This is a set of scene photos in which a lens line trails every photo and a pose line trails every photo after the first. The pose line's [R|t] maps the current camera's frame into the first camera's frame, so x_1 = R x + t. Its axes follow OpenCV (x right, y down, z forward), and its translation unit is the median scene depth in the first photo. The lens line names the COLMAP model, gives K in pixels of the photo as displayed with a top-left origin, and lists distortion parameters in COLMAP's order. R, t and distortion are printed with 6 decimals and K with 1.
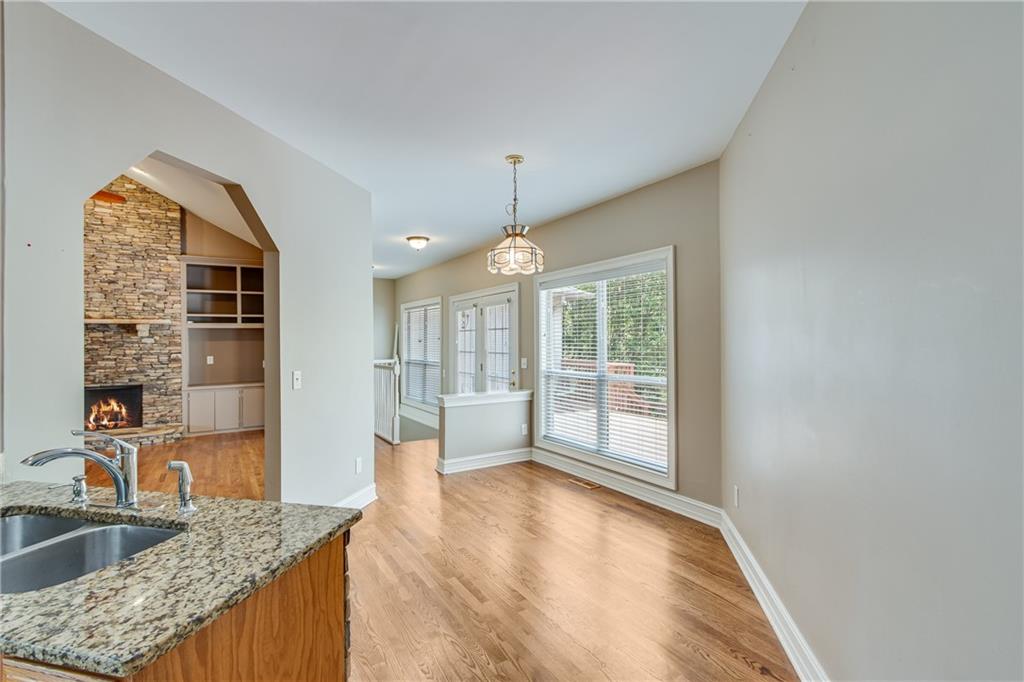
lens RADIAL K [[465.3, 0, 497.9], [0, 465.3, 340.3], [0, 0, 1]] dist [0.001081, -0.000159]
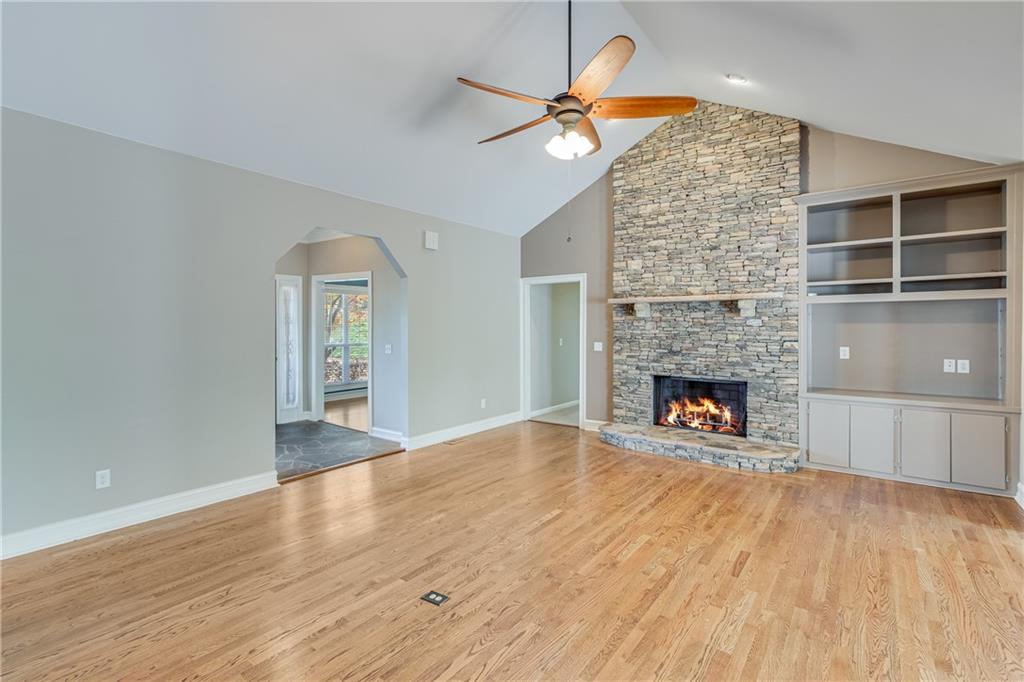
lens RADIAL K [[478.0, 0, 500.5], [0, 478.0, 327.9], [0, 0, 1]] dist [0.004110, -0.000285]
pose [[0.362614, 0.015313, -0.931814, -0.197014], [-0.001874, 0.999875, 0.015702, -0.001654], [0.931937, -0.003947, 0.362598, 0.357946]]
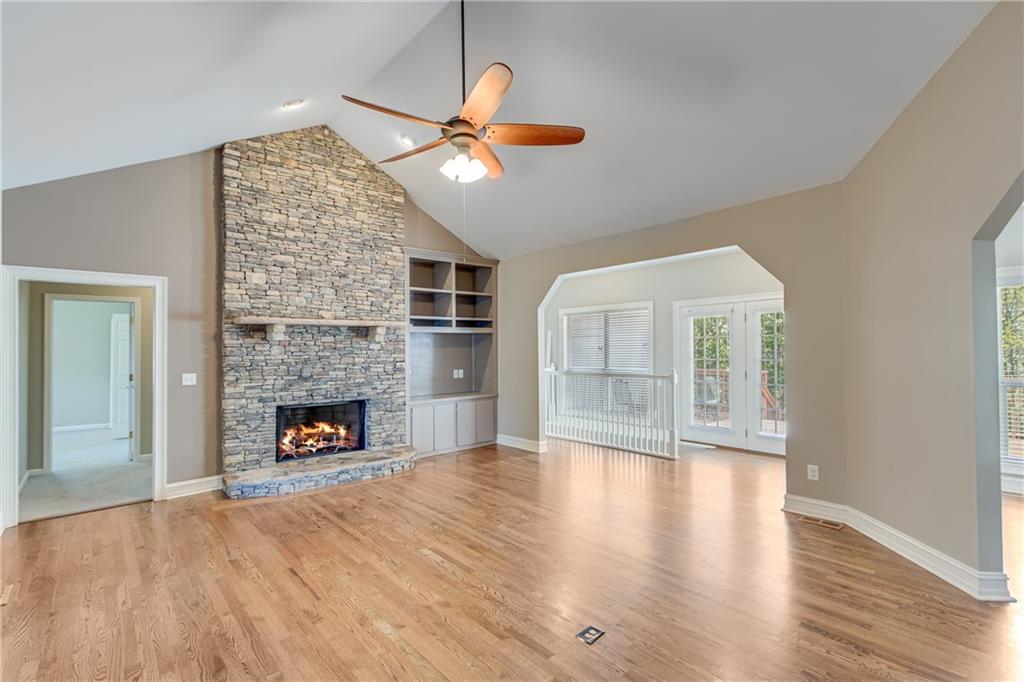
lens RADIAL K [[471.4, 0, 511.1], [0, 471.4, 343.8], [0, 0, 1]] dist [-0.000648, -0.000047]
pose [[0.982106, 0.003674, 0.188291, -0.672065], [-0.001475, 0.999929, -0.011820, 0.005280], [-0.188321, 0.011331, 0.982042, 0.118921]]
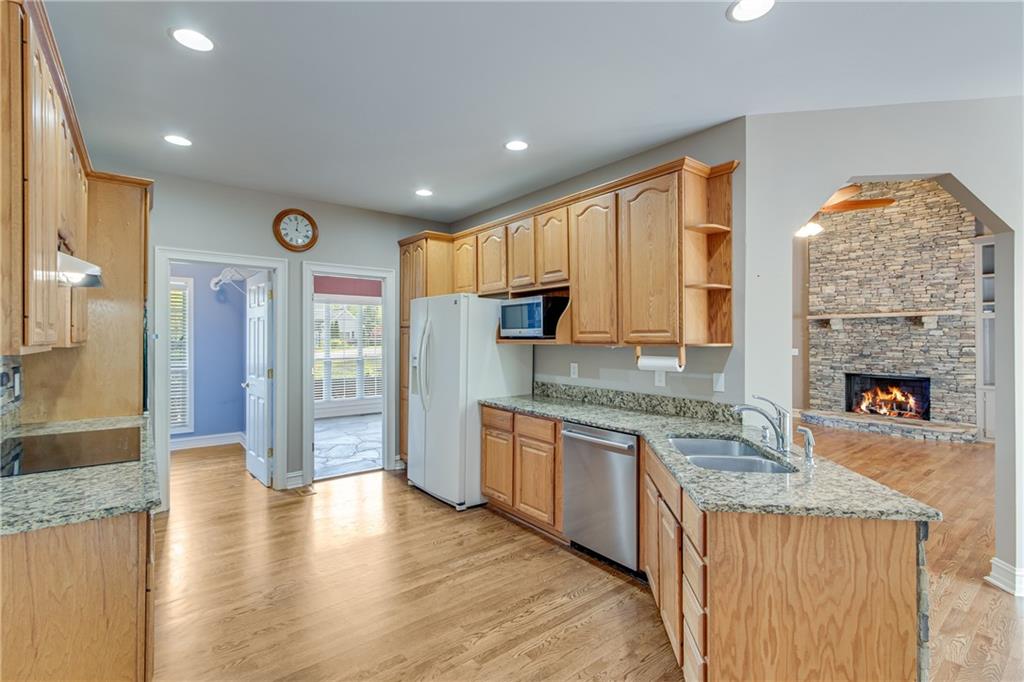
lens RADIAL K [[474.3, 0, 507.5], [0, 474.3, 336.1], [0, 0, 1]] dist [-0.002603, -0.000921]
pose [[0.127777, 0.007978, -0.991771, 0.109696], [0.004536, 0.999952, 0.008628, -0.004839], [0.991793, -0.005601, 0.127735, -0.008853]]
